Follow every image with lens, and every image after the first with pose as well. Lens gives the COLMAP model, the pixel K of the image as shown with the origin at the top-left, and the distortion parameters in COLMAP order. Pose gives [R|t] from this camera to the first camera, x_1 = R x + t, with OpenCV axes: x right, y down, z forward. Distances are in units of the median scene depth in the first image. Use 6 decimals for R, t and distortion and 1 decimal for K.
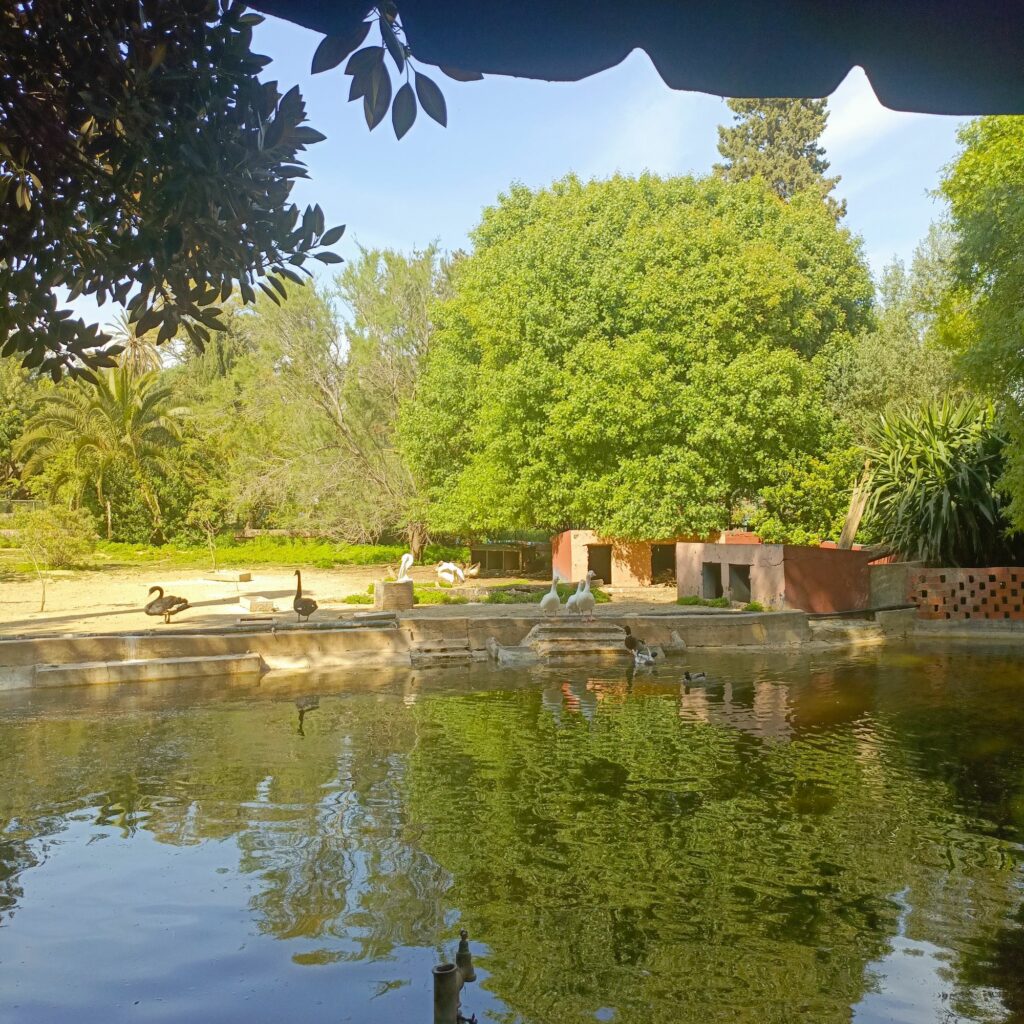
lens RADIAL K [[1073.3, 0, 512.2], [0, 1073.3, 523.8], [0, 0, 1]] dist [0.058048, 0.000000]
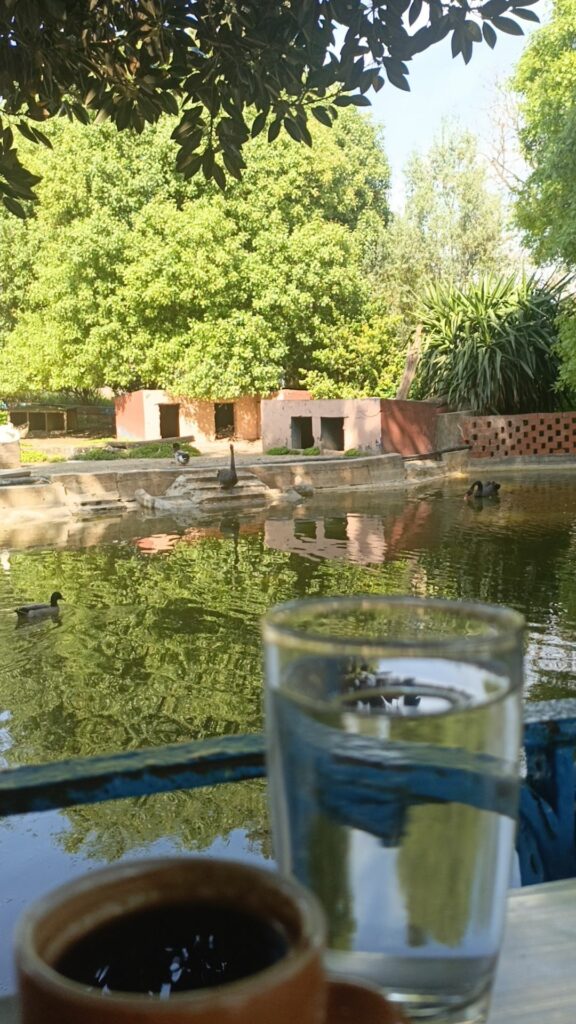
lens RADIAL K [[999.2, 0, 306.6], [0, 999.2, 510.5], [0, 0, 1]] dist [0.157488, 0.000000]
pose [[0.923182, -0.054194, 0.380523, -0.185953], [0.009548, 0.992938, 0.118250, 0.008664], [-0.384244, -0.105533, 0.917180, 0.022415]]
